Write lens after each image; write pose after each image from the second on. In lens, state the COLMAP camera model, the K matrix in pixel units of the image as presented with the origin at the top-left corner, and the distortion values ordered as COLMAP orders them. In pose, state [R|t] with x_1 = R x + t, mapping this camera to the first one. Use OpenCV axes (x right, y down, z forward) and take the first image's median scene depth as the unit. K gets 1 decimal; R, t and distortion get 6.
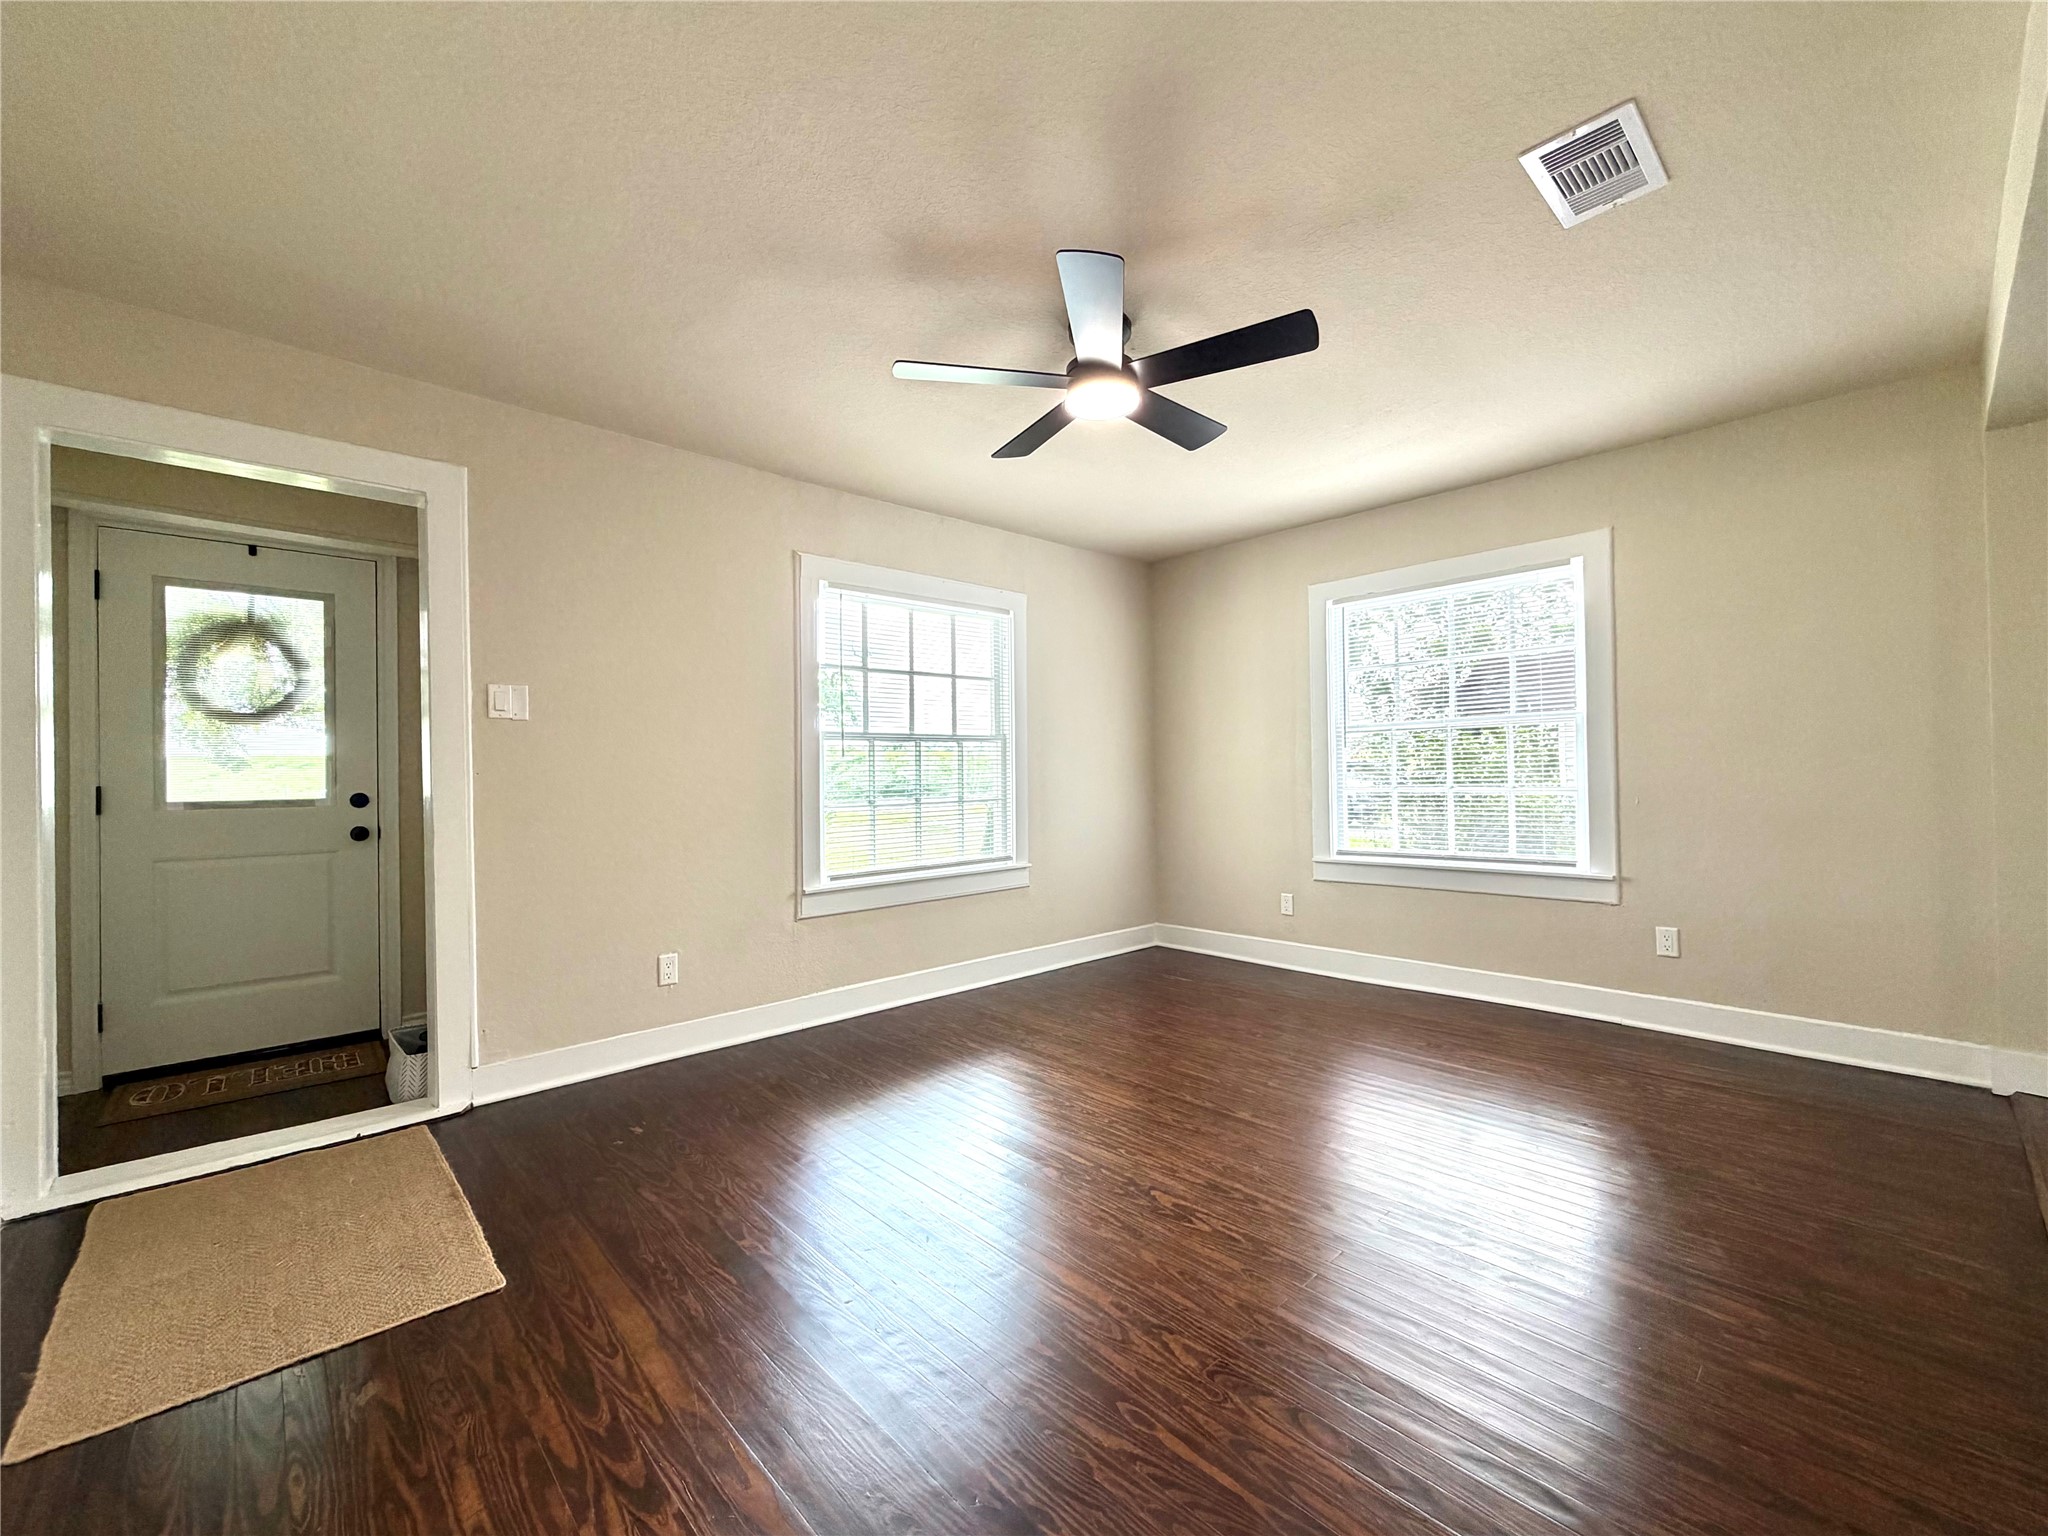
lens RADIAL K [[813.7, 0, 1003.1], [0, 813.7, 777.0], [0, 0, 1]] dist [-0.028815, 0.000003]
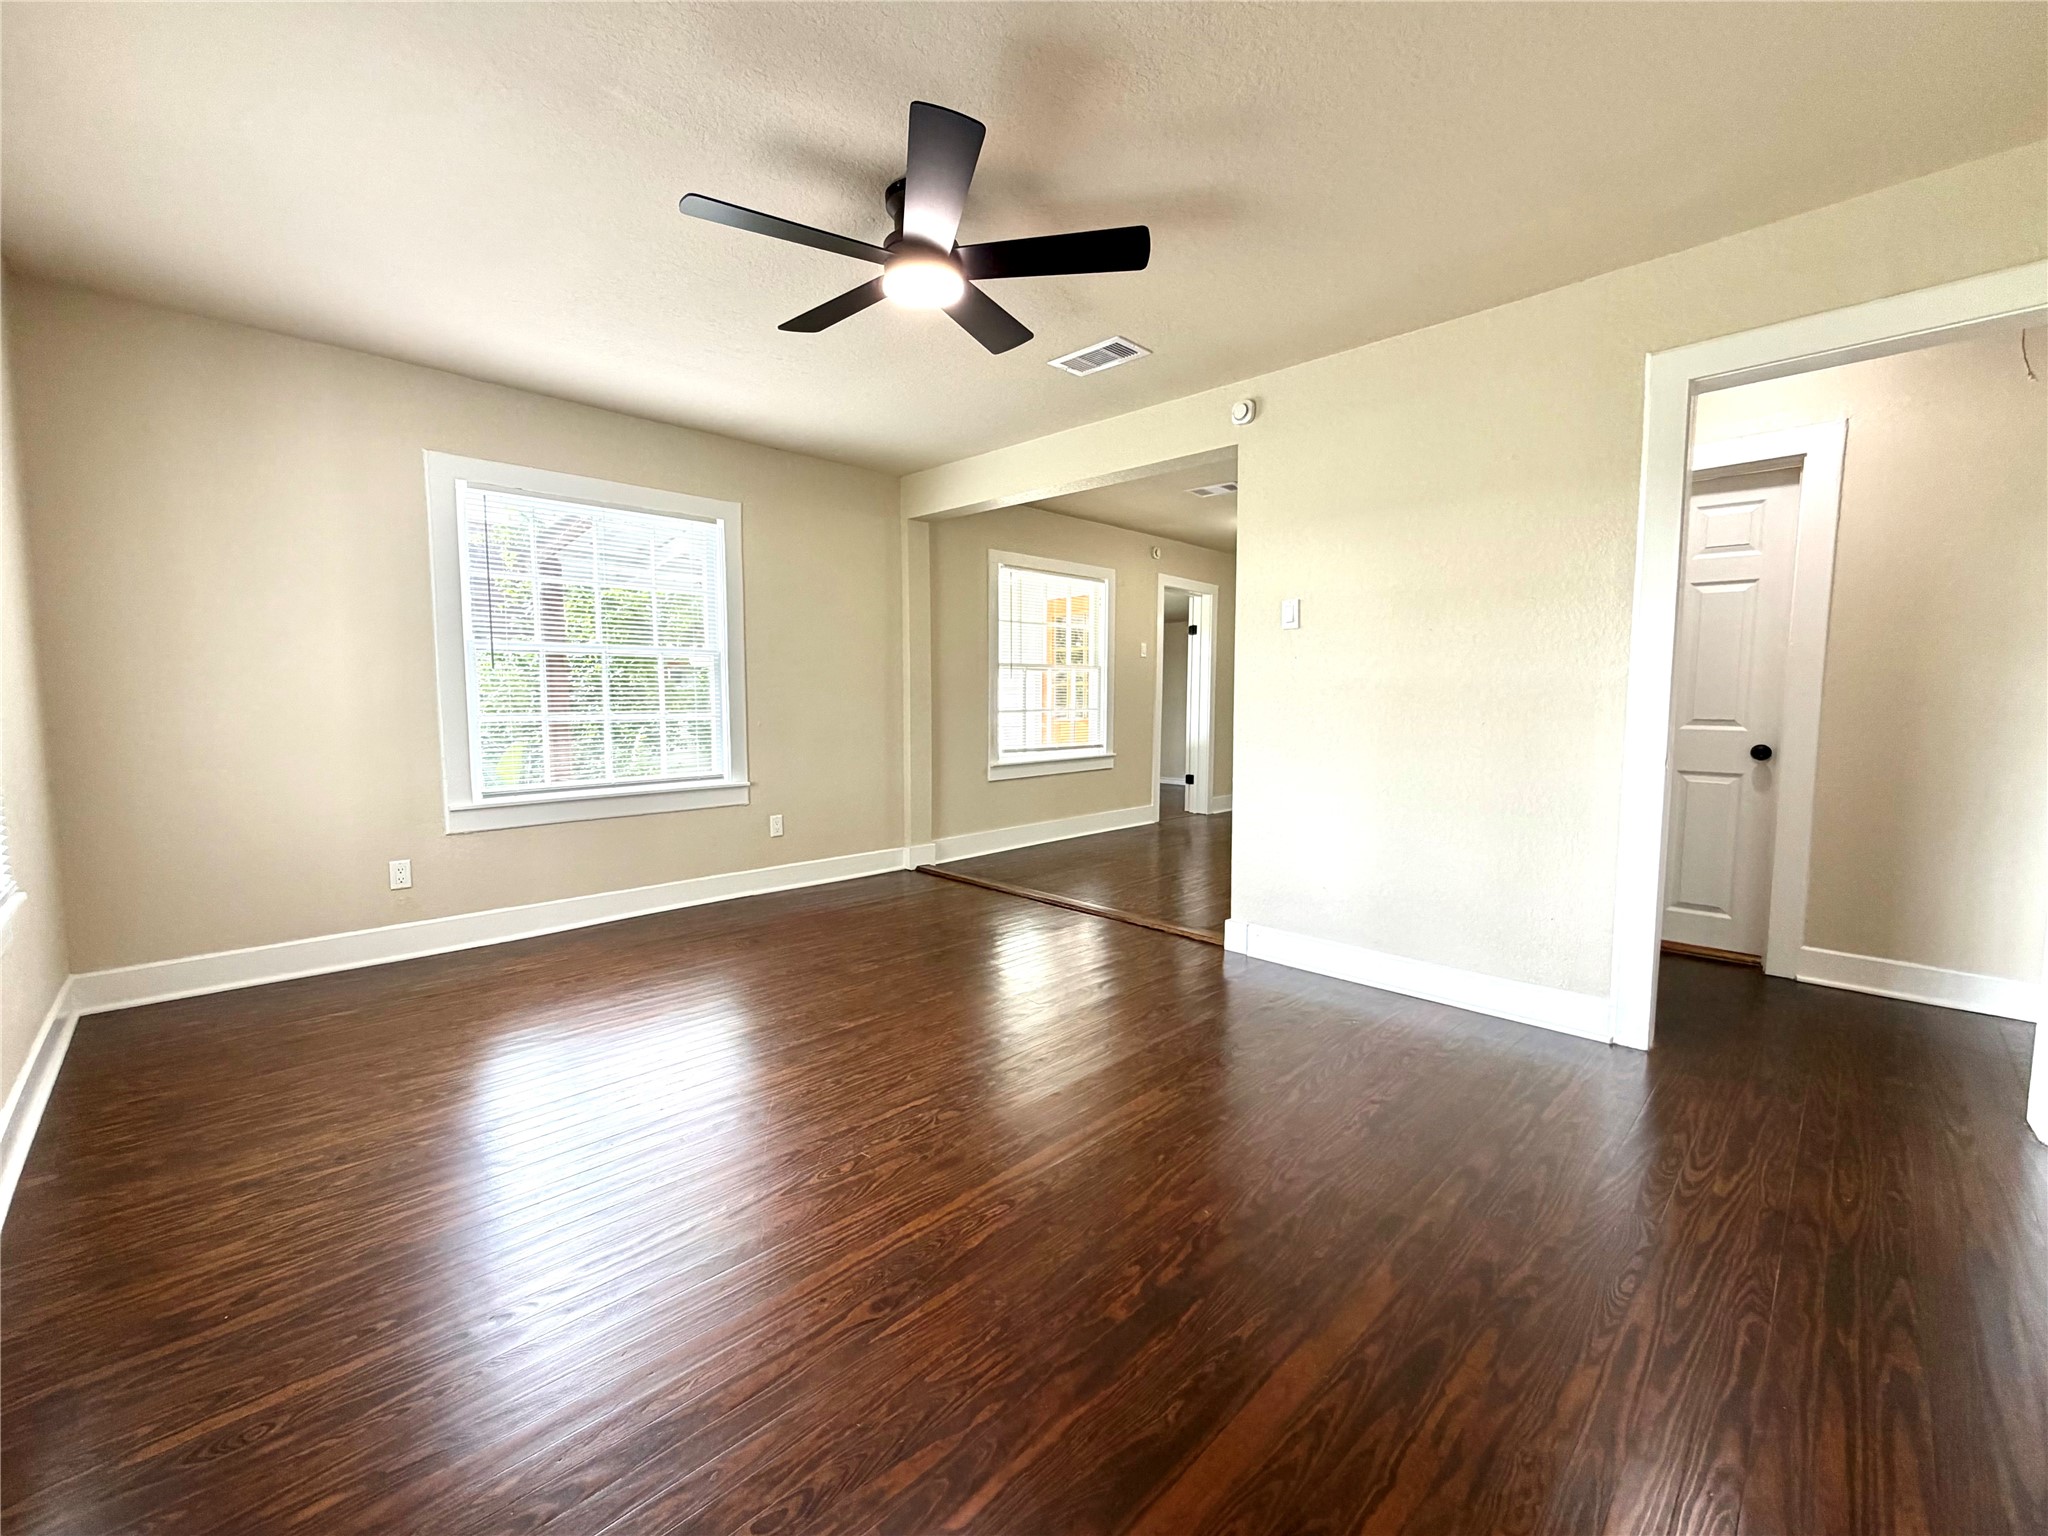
lens RADIAL K [[839.3, 0, 1024.0], [0, 839.3, 768.0], [0, 0, 1]] dist [0.001092, -0.000384]
pose [[-0.025462, -0.074341, 0.996908, -0.573807], [-0.001003, 0.997233, 0.074339, 0.001216], [-0.999675, 0.000893, -0.025466, 0.590498]]
